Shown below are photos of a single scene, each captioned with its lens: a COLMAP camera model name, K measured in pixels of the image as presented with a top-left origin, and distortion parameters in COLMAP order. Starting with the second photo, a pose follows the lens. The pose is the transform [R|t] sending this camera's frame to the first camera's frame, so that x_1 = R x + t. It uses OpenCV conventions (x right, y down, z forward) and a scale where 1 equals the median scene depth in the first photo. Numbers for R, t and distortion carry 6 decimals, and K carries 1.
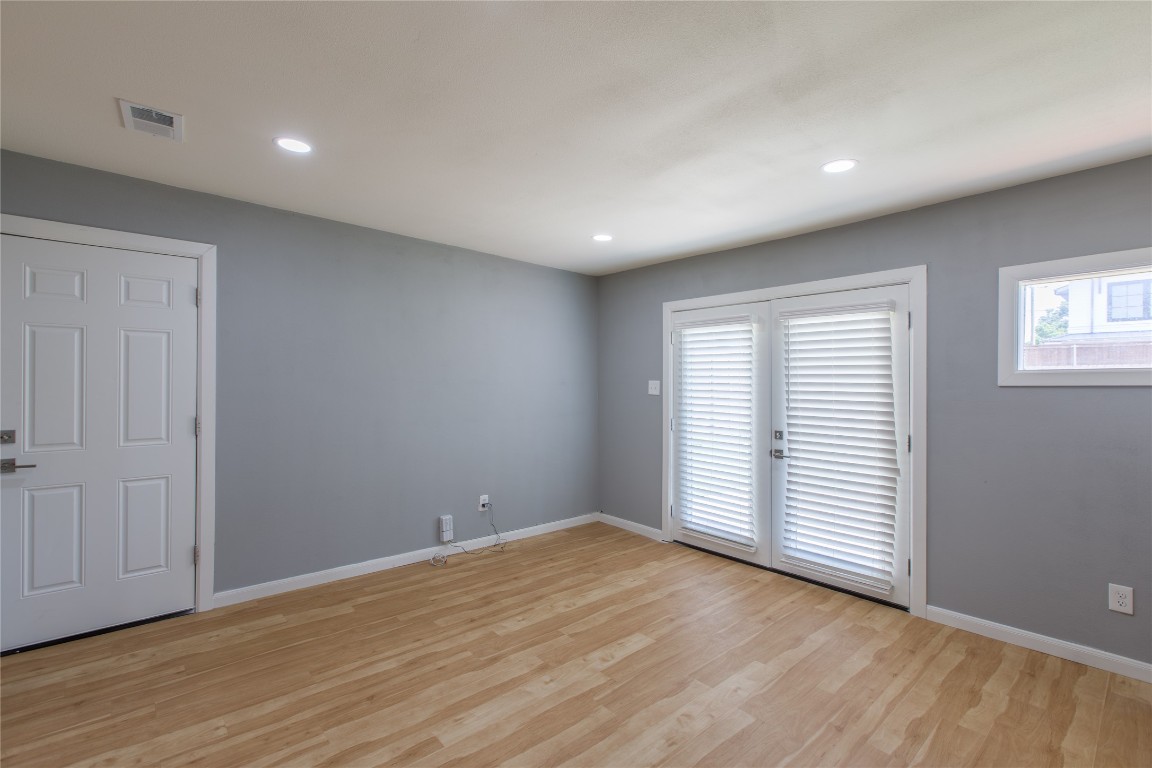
lens RADIAL K [[519.7, 0, 577.7], [0, 519.7, 377.7], [0, 0, 1]] dist [-0.000139, -0.000094]
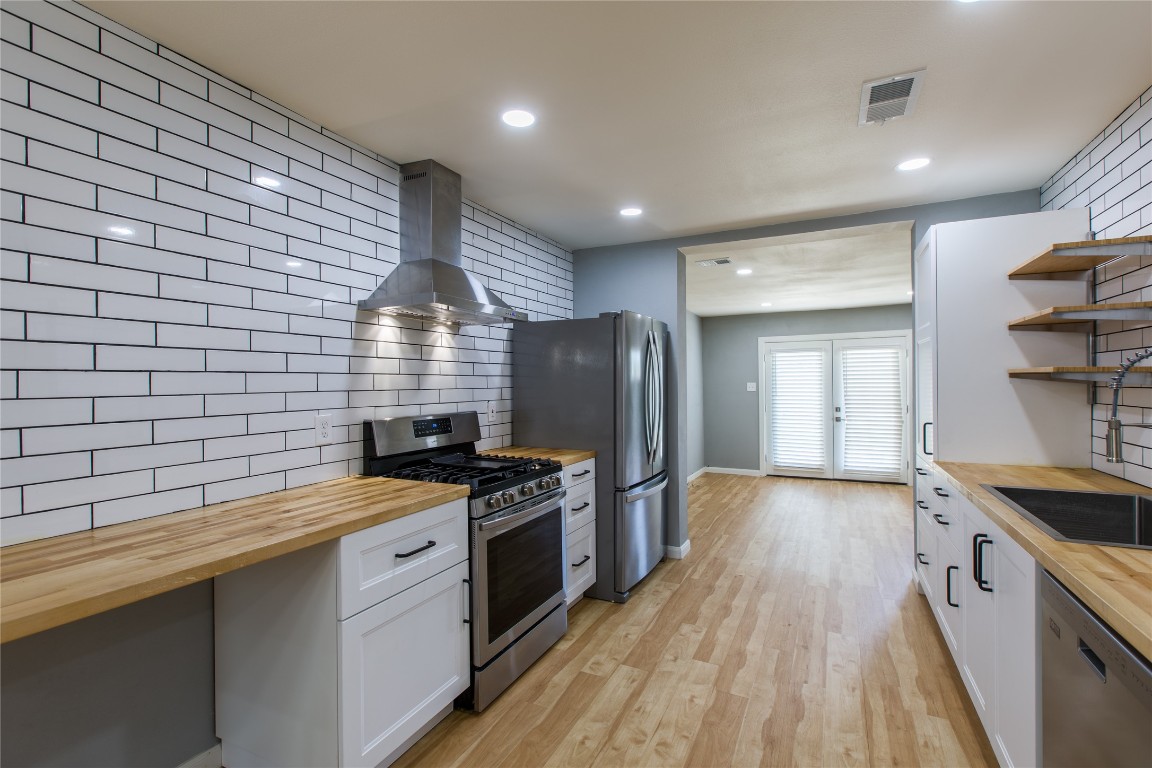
lens RADIAL K [[521.3, 0, 578.6], [0, 521.3, 382.9], [0, 0, 1]] dist [-0.000332, 0.000130]
pose [[0.926569, -0.012381, 0.375922, -1.469950], [0.012308, 0.999921, 0.002597, -0.007496], [-0.375924, 0.002221, 0.926648, -0.524929]]
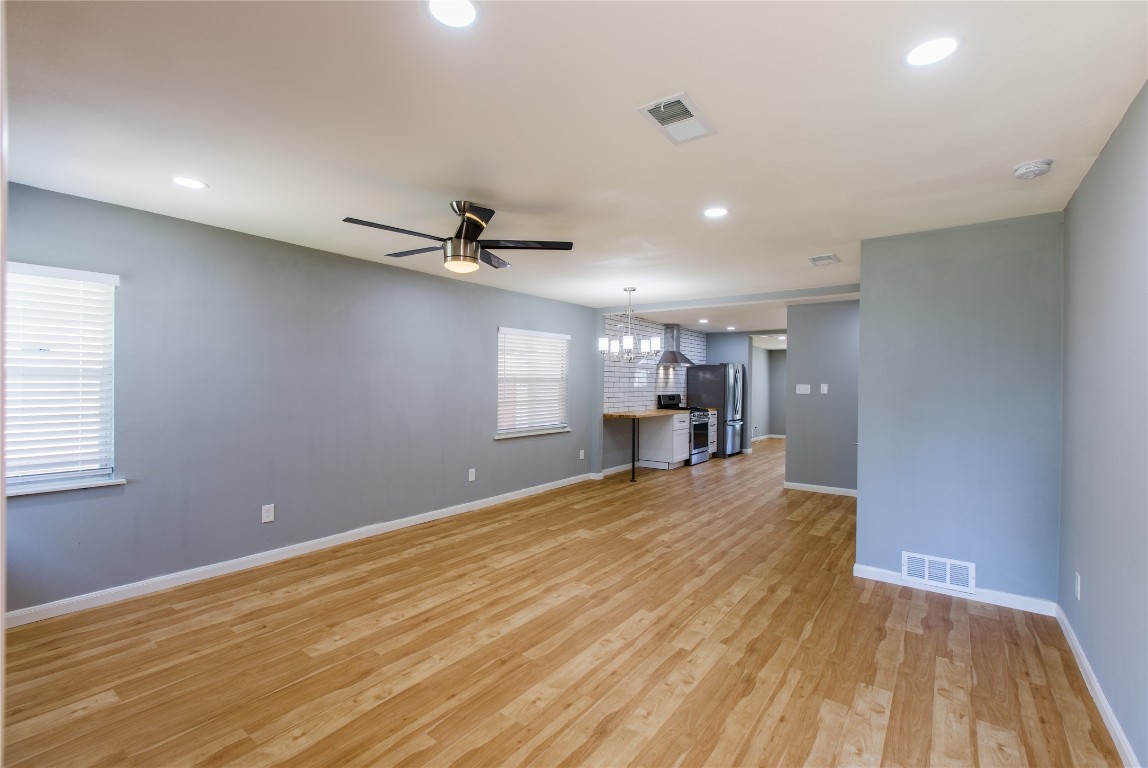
lens RADIAL K [[508.0, 0, 576.2], [0, 508.0, 383.7], [0, 0, 1]] dist [0.000652, -0.001250]
pose [[0.979249, 0.007506, 0.202520, -2.479399], [-0.008179, 0.999963, 0.002490, -0.019976], [-0.202494, -0.004094, 0.979275, -2.356358]]
